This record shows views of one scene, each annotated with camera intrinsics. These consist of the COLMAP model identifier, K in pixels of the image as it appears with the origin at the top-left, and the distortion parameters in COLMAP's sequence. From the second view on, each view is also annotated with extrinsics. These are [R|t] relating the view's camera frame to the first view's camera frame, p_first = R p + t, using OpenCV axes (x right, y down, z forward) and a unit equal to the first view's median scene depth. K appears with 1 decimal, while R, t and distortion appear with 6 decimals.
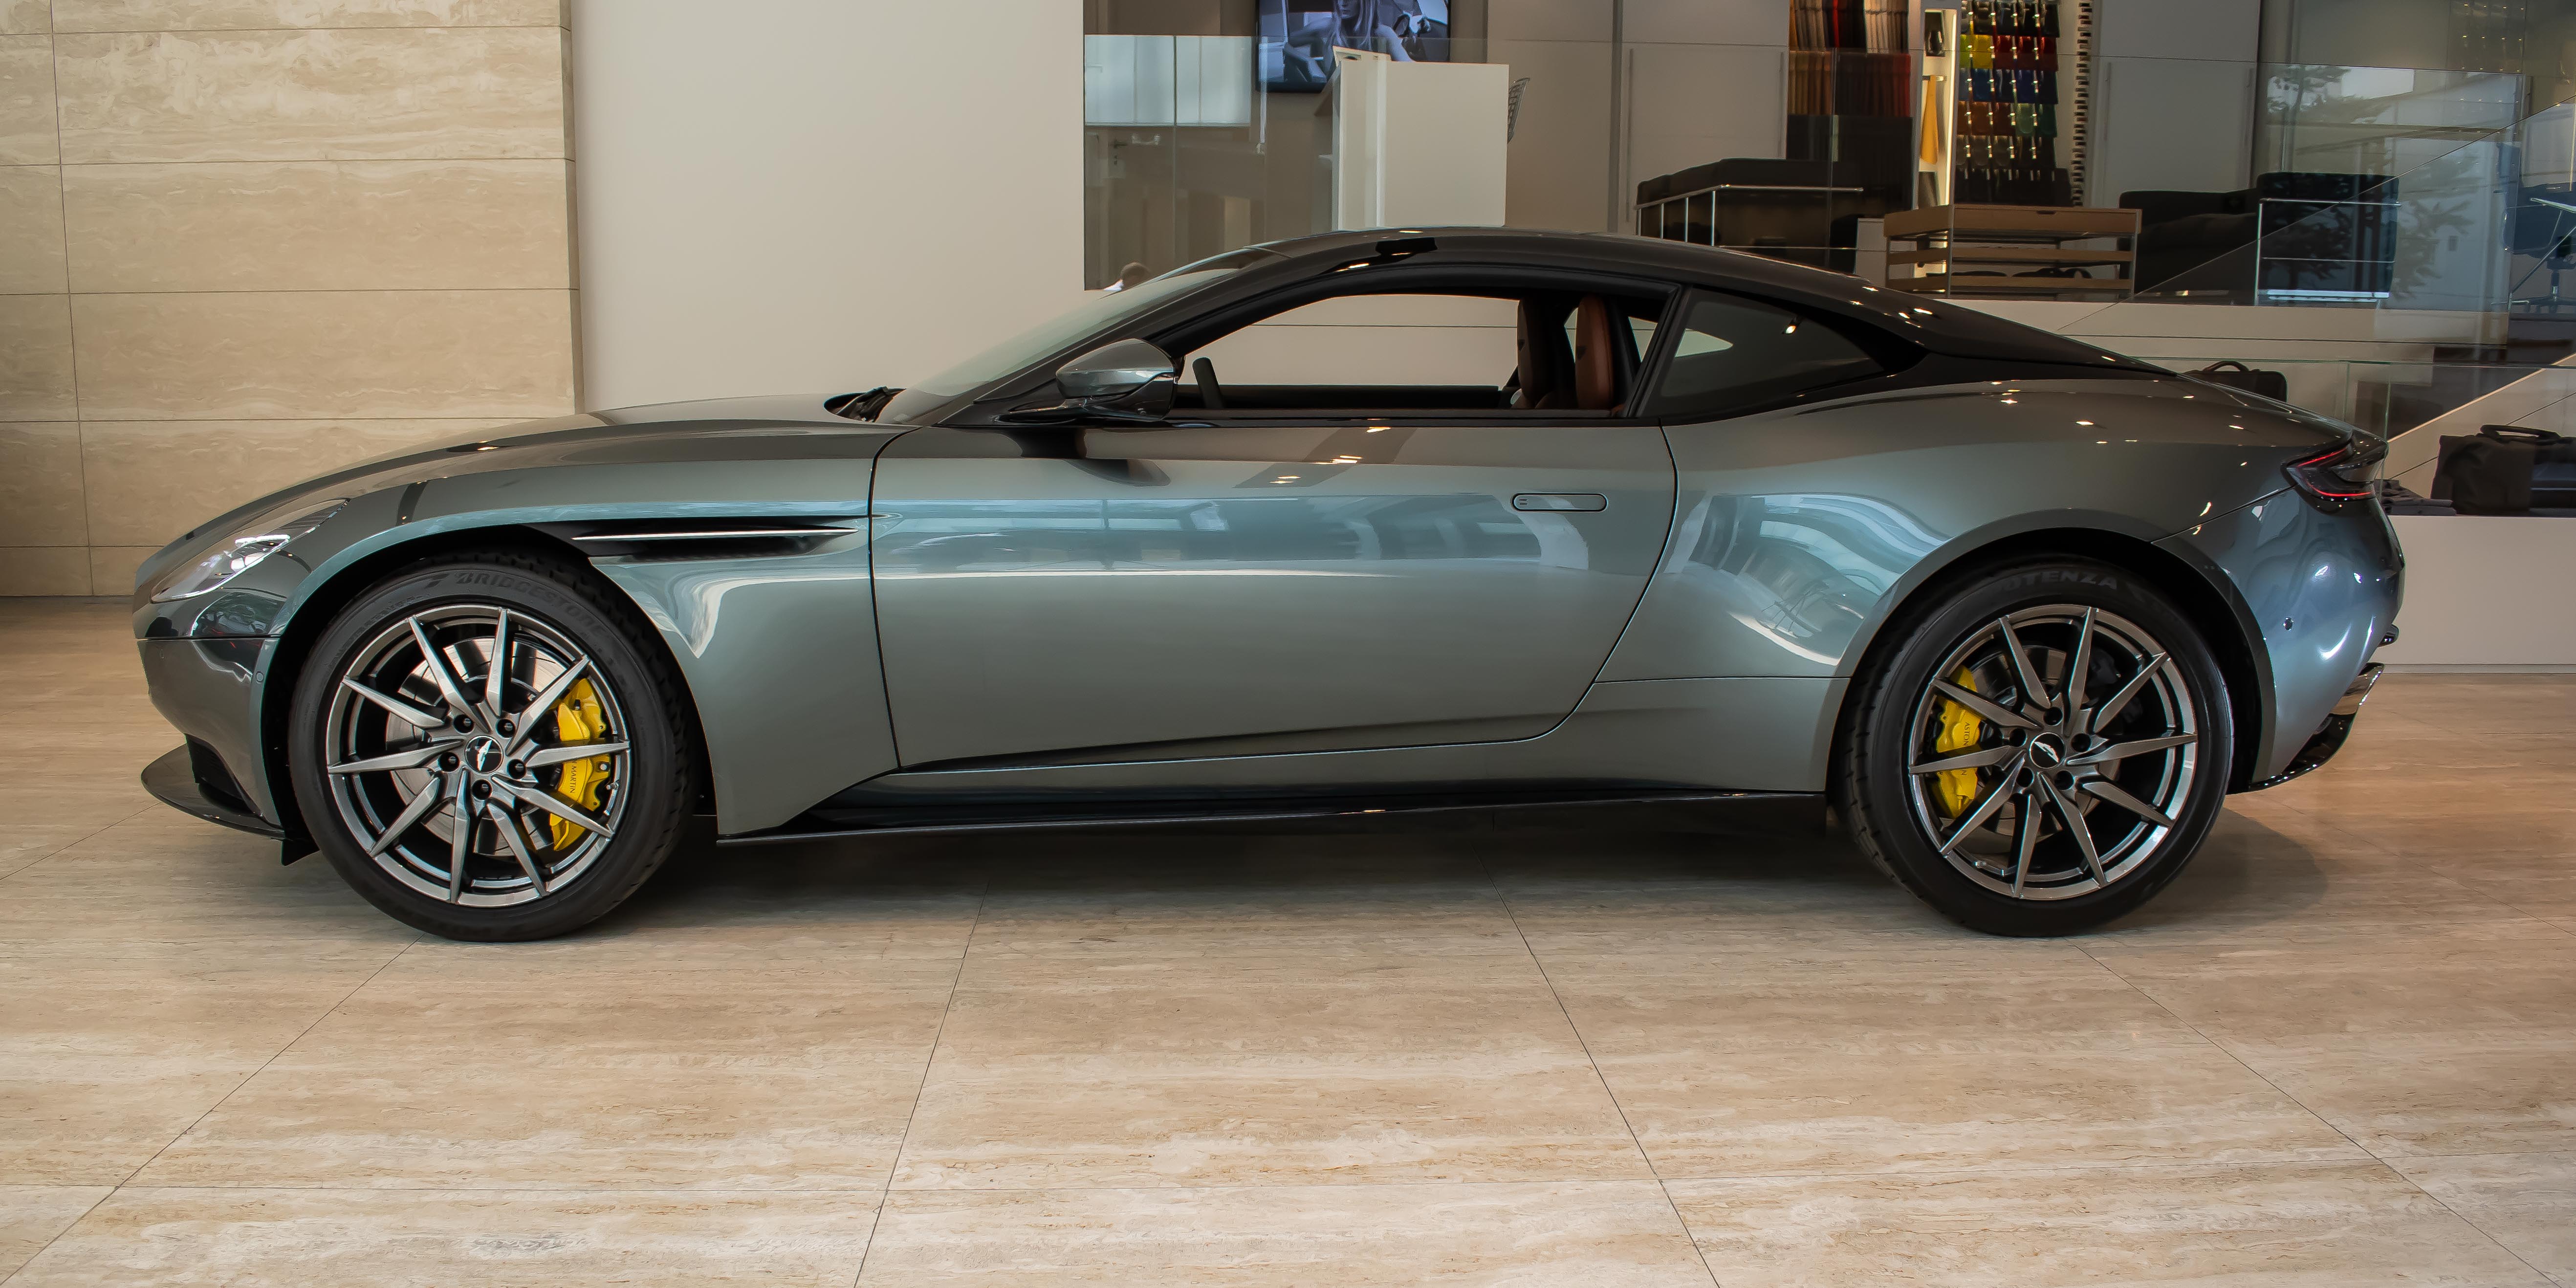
lens RADIAL K [[2094.6, 0, 1283.6], [0, 2094.6, 718.7], [0, 0, 1]] dist [-0.087423, 0.003842]
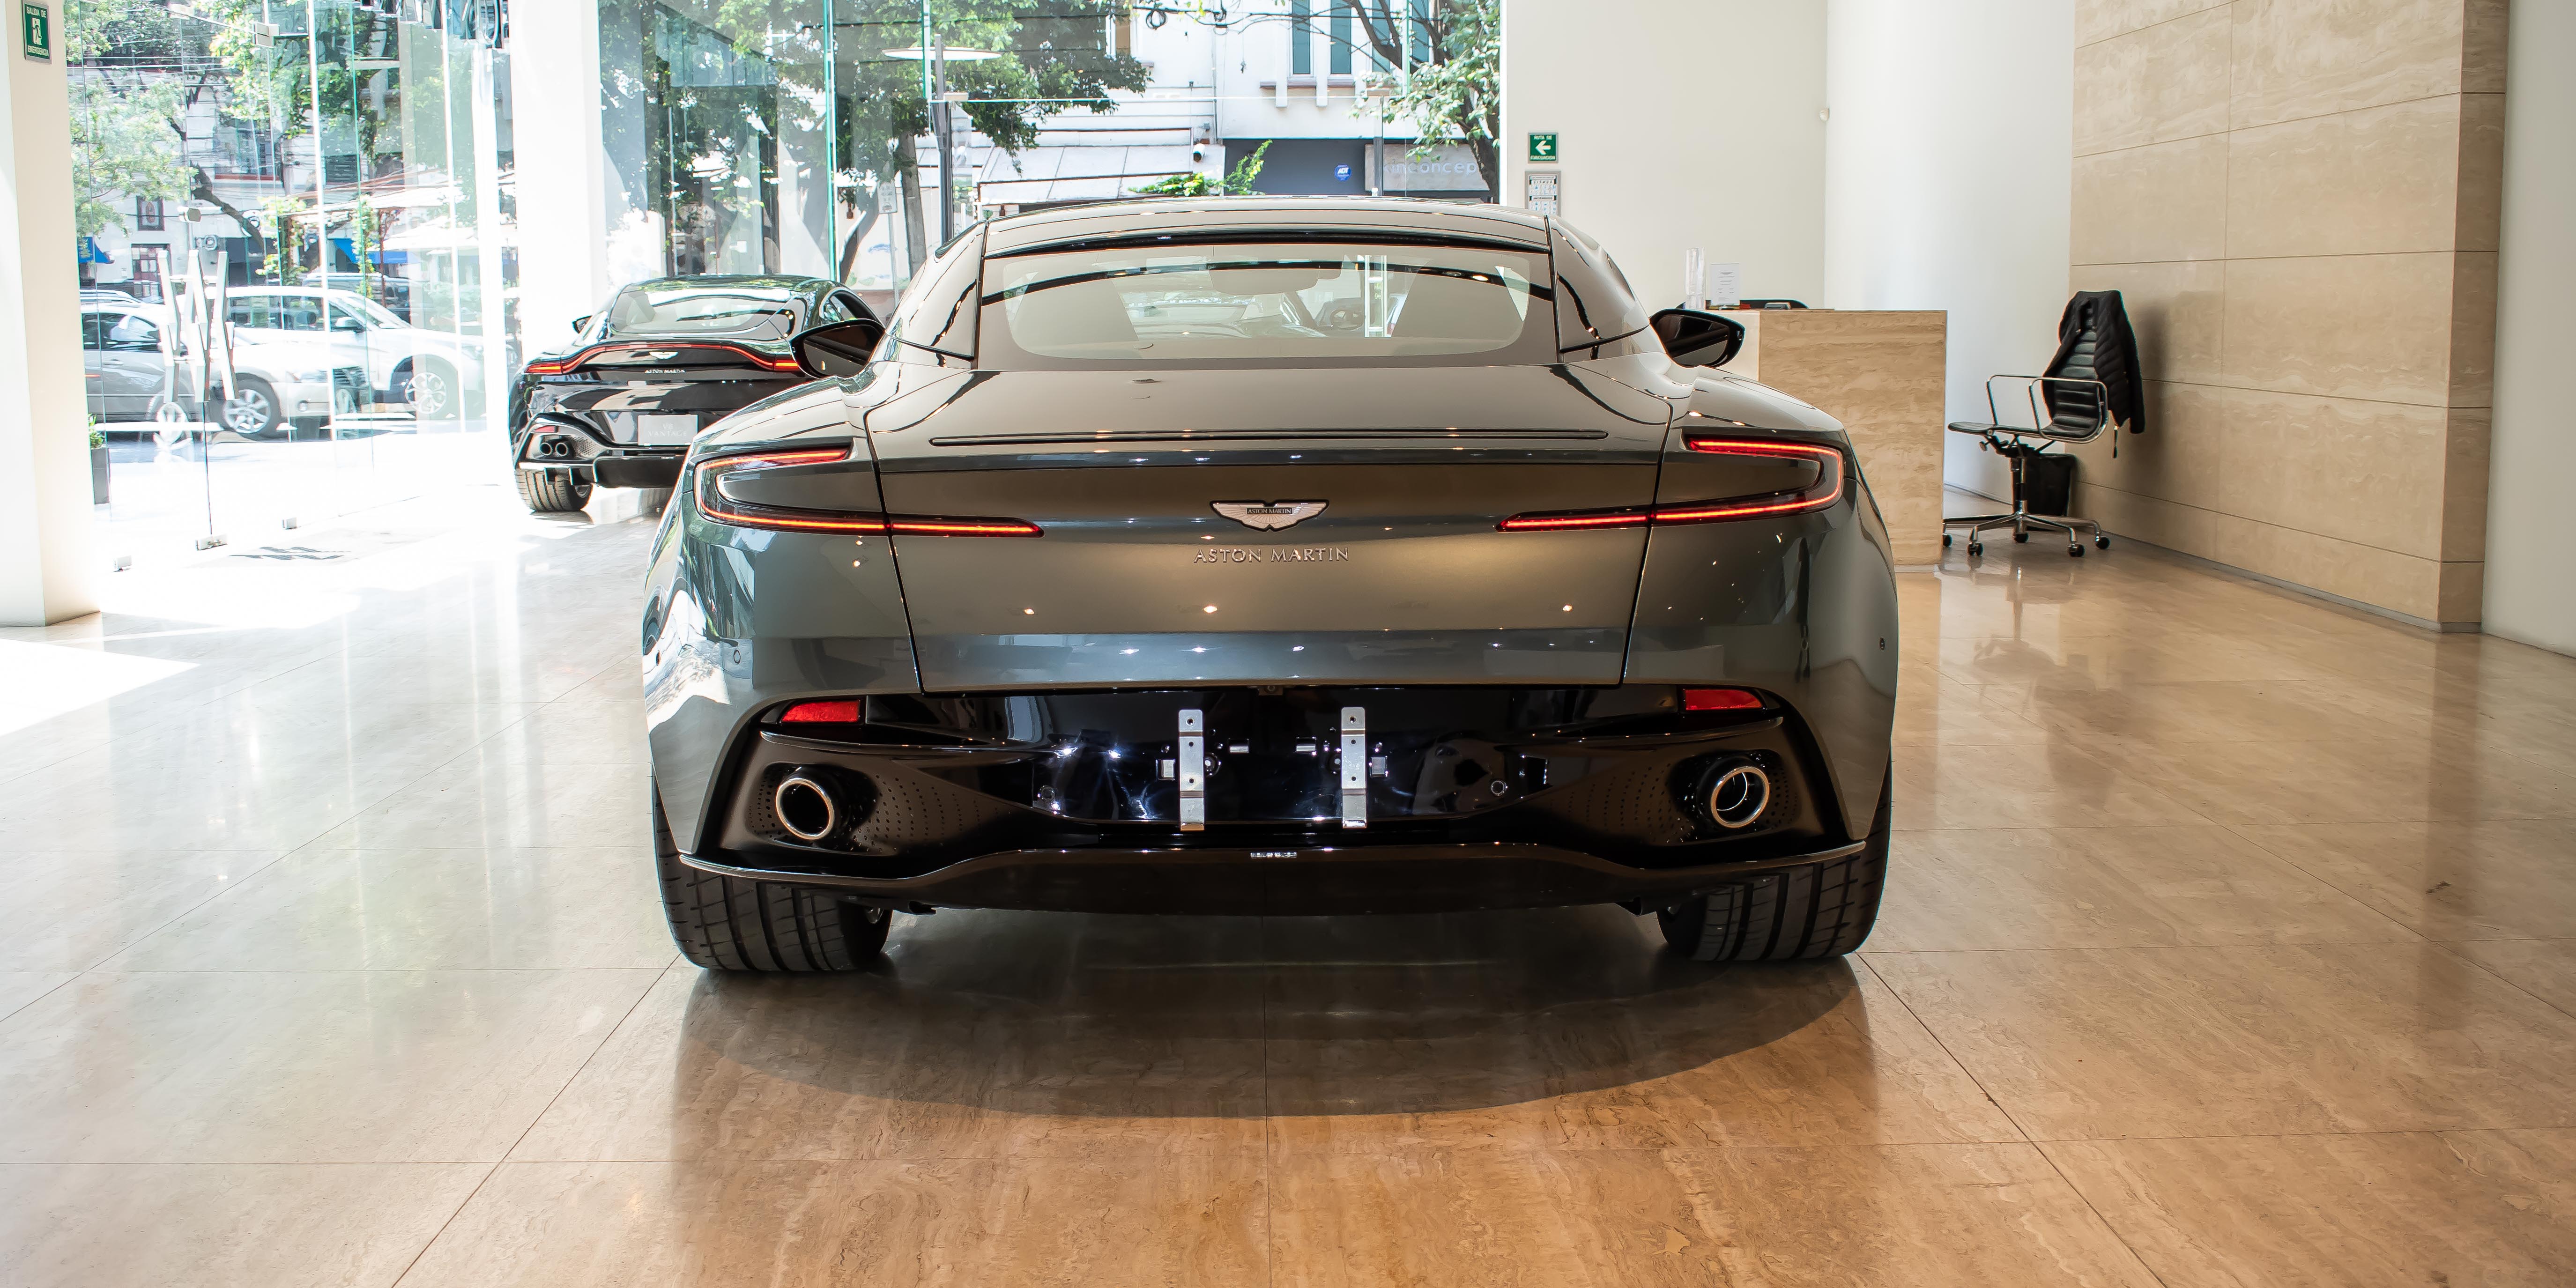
lens RADIAL K [[2594.9, 0, 1288.0], [0, 2594.9, 644.0], [0, 0, 1]] dist [-0.072502, 0.010168]
pose [[-0.021811, 0.124298, -0.992005, 1.381625], [-0.177188, 0.976053, 0.126195, -0.205195], [0.983935, 0.178524, 0.000735, 1.151902]]
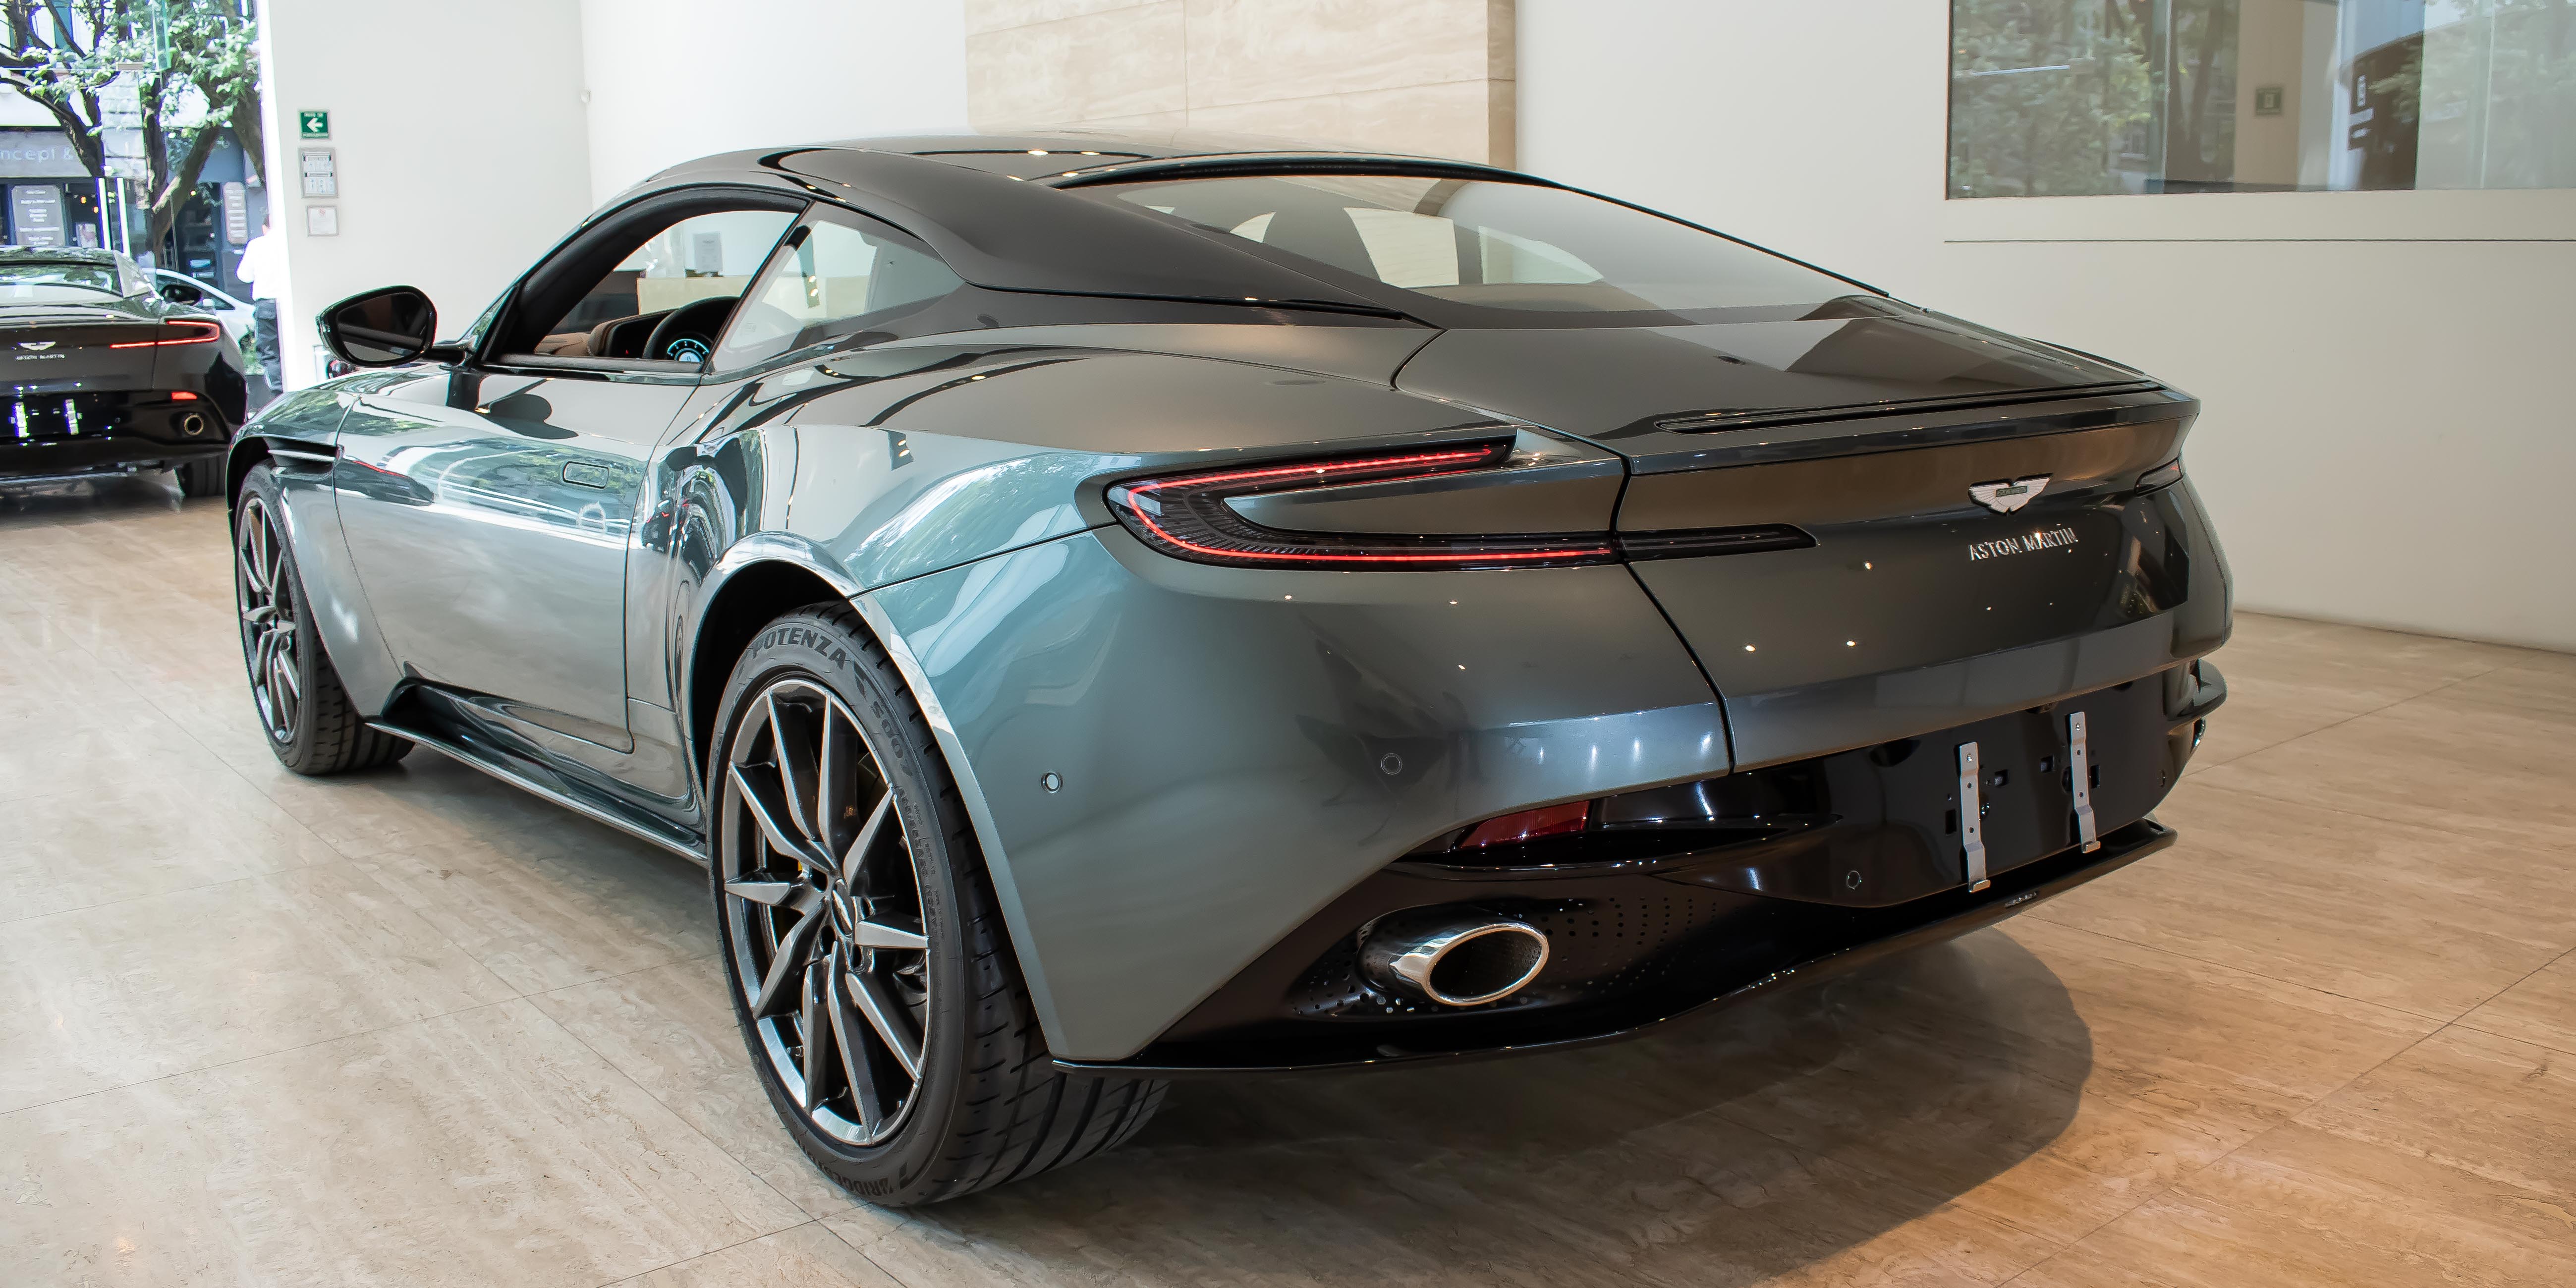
lens RADIAL K [[2136.3, 0, 1368.9], [0, 2136.3, 634.7], [0, 0, 1]] dist [-0.094043, 0.008575]
pose [[0.614647, 0.123437, -0.779084, 0.889728], [-0.127383, 0.990249, 0.056397, -0.113295], [0.778449, 0.064578, 0.624377, 0.661452]]
